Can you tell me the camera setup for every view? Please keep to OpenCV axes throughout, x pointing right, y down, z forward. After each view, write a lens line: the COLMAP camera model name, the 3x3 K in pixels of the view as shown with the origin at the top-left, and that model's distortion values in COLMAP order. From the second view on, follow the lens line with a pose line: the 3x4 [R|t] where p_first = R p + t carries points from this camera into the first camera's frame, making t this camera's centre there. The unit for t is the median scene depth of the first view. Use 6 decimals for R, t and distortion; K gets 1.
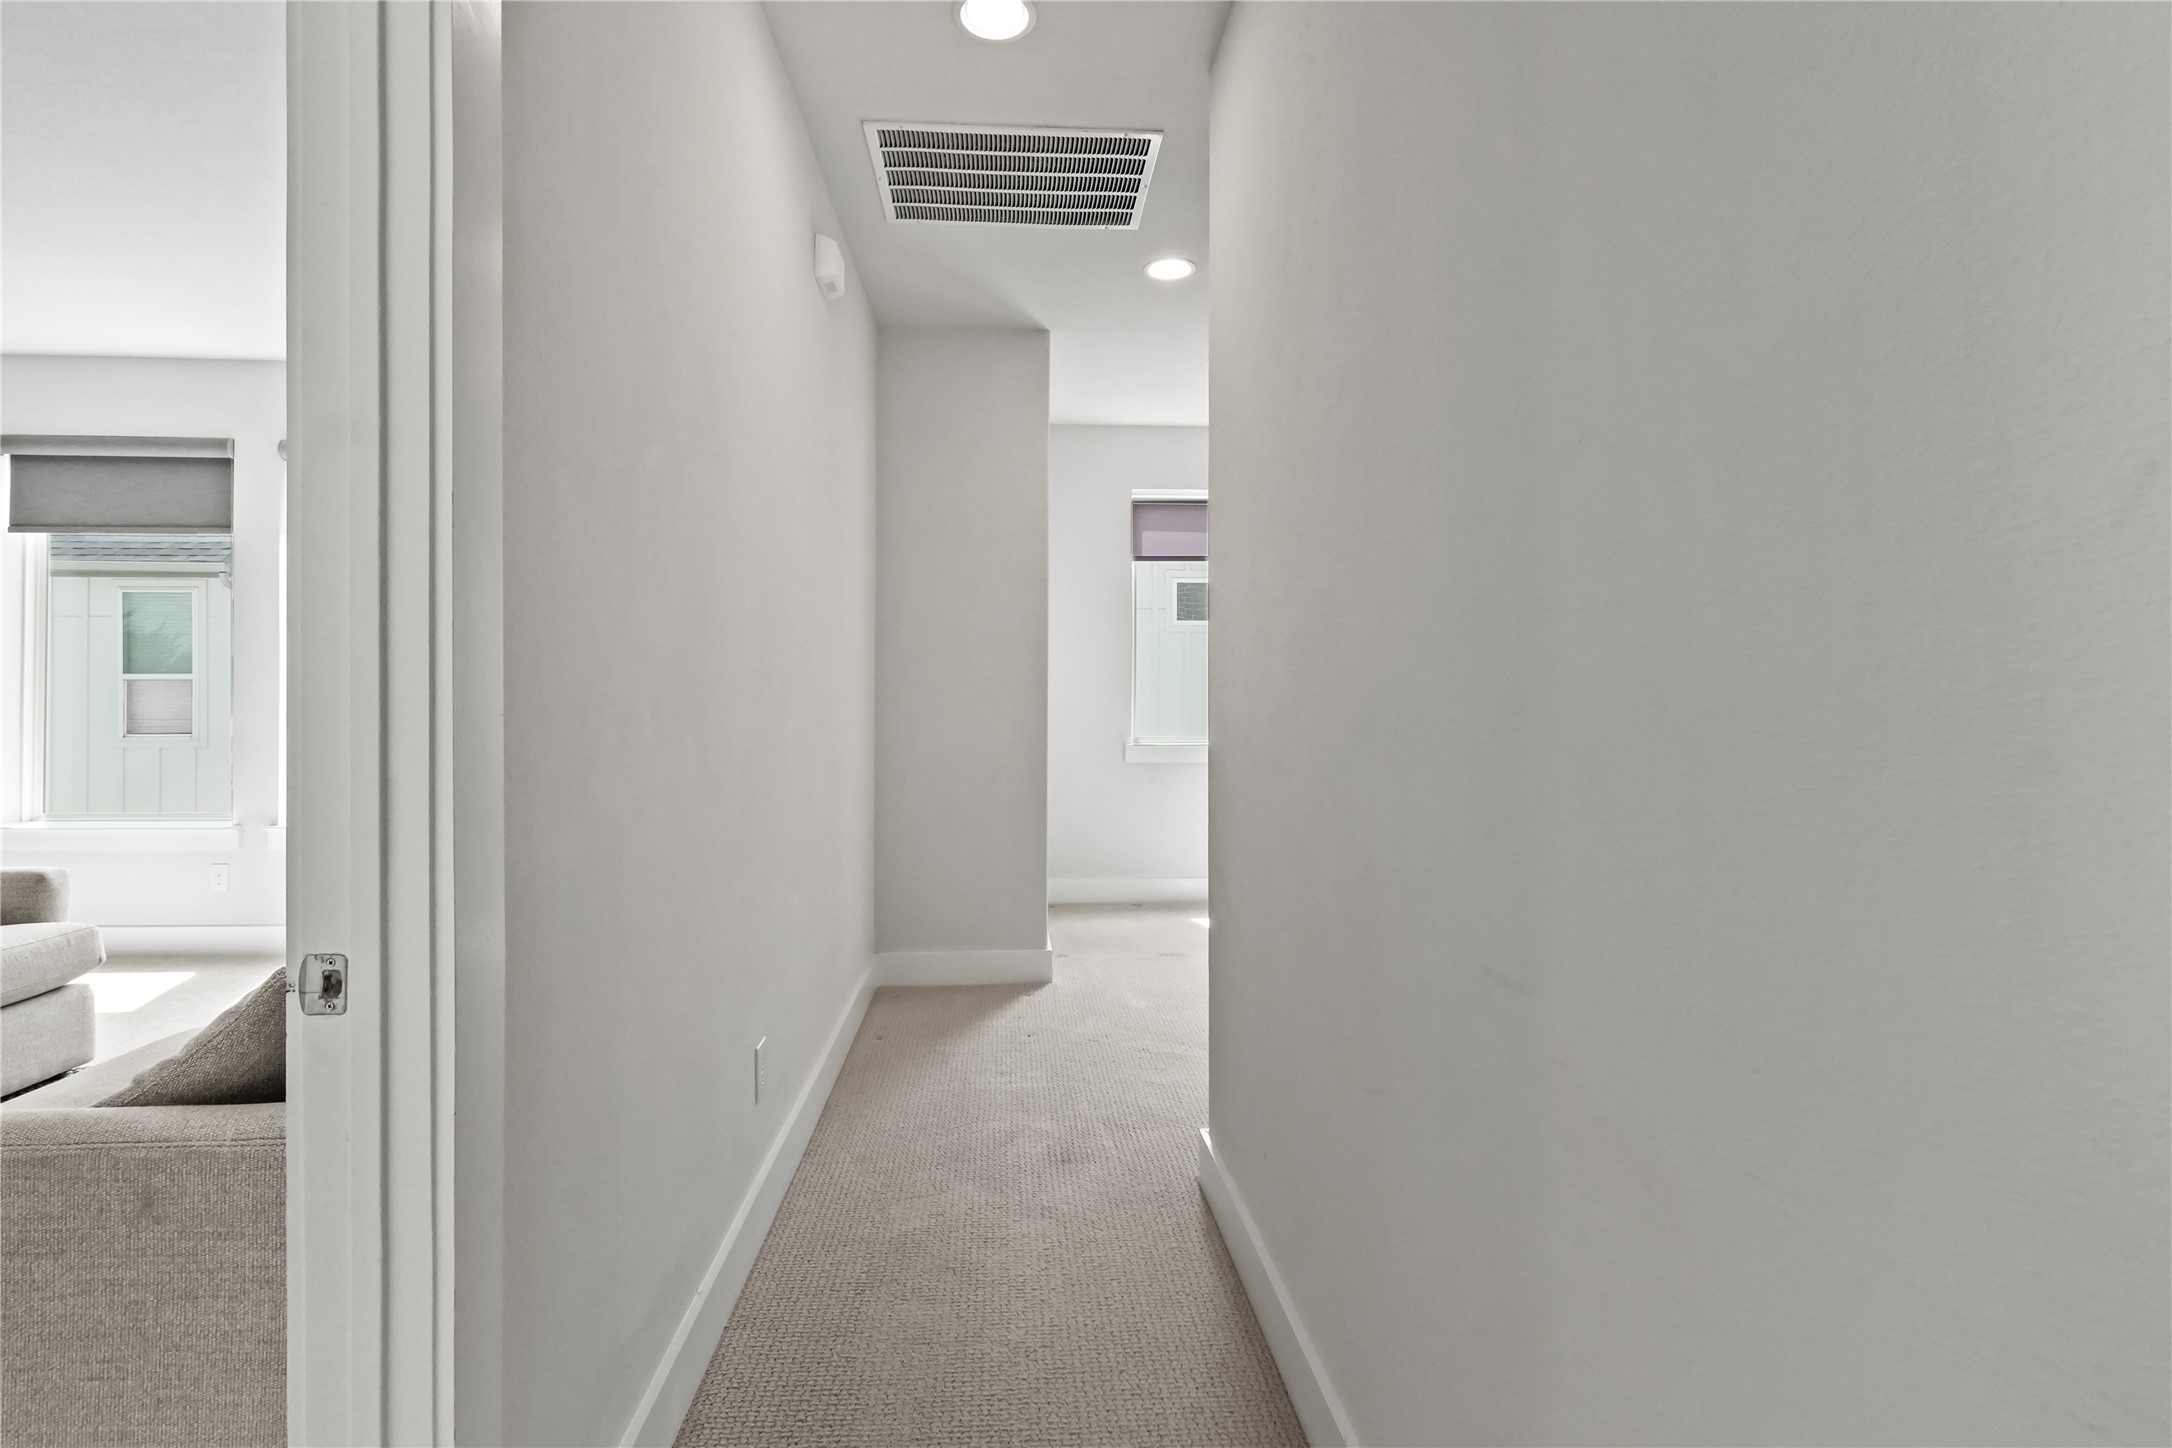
lens RADIAL K [[1006.1, 0, 1083.0], [0, 1006.1, 687.8], [0, 0, 1]] dist [-0.000201, -0.000148]
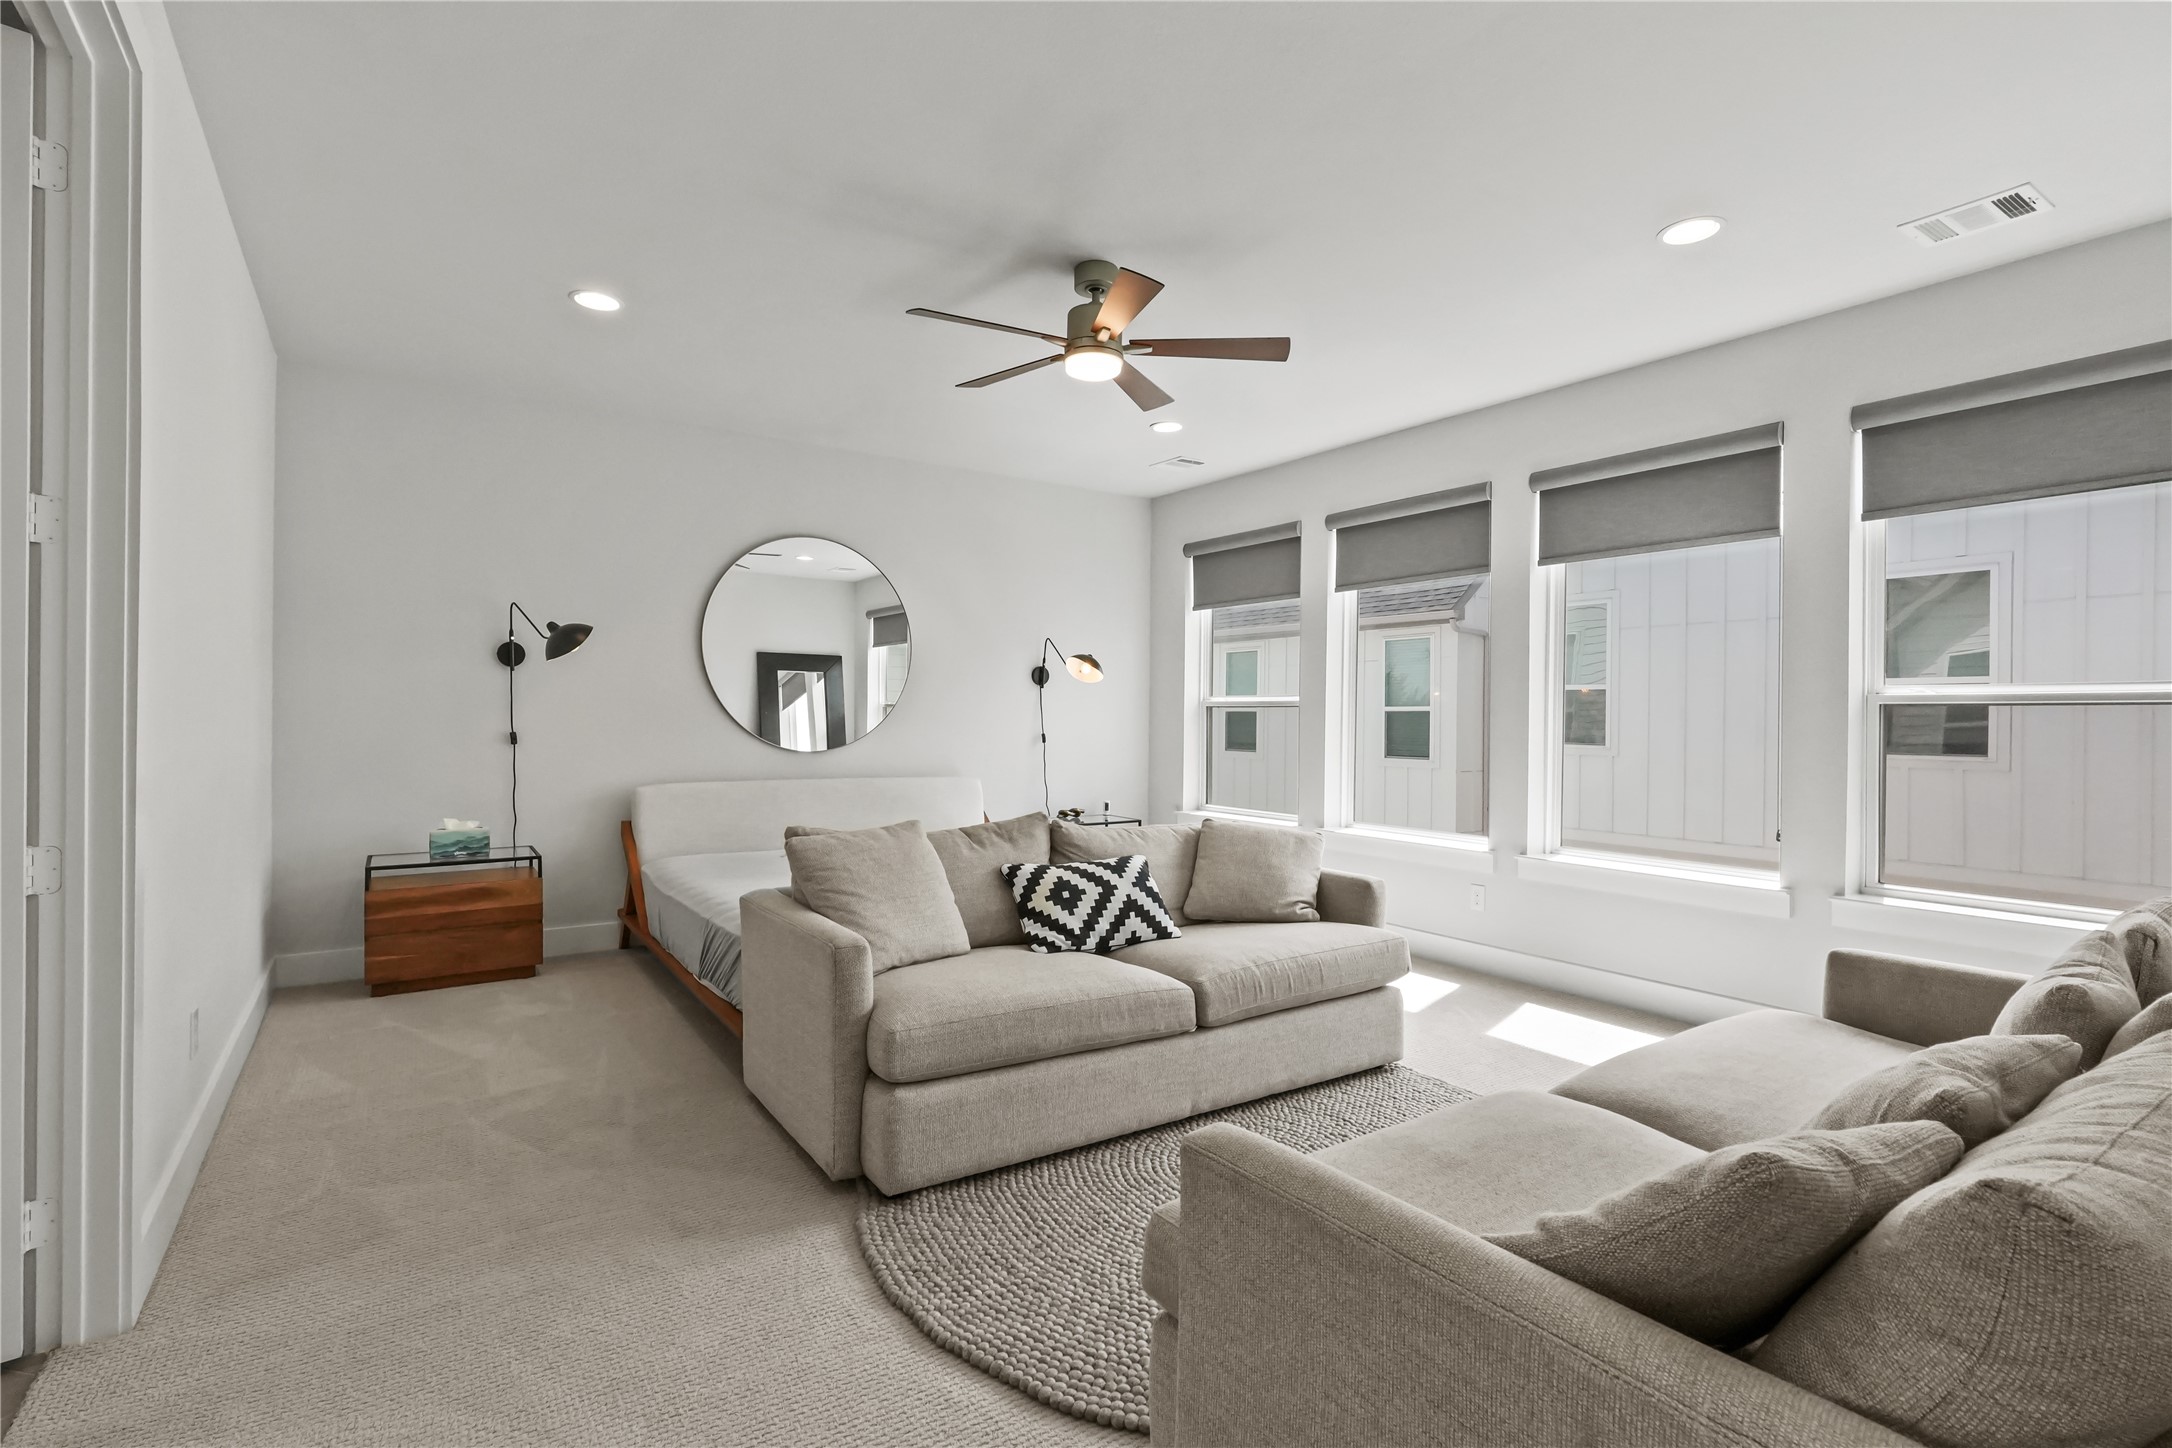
lens RADIAL K [[997.1, 0, 1074.0], [0, 997.1, 723.2], [0, 0, 1]] dist [-0.001191, 0.000692]
pose [[0.499512, 0.008228, -0.866268, -0.180608], [-0.004468, 0.999966, 0.006922, -0.000591], [0.866296, 0.000413, 0.499532, 0.117430]]
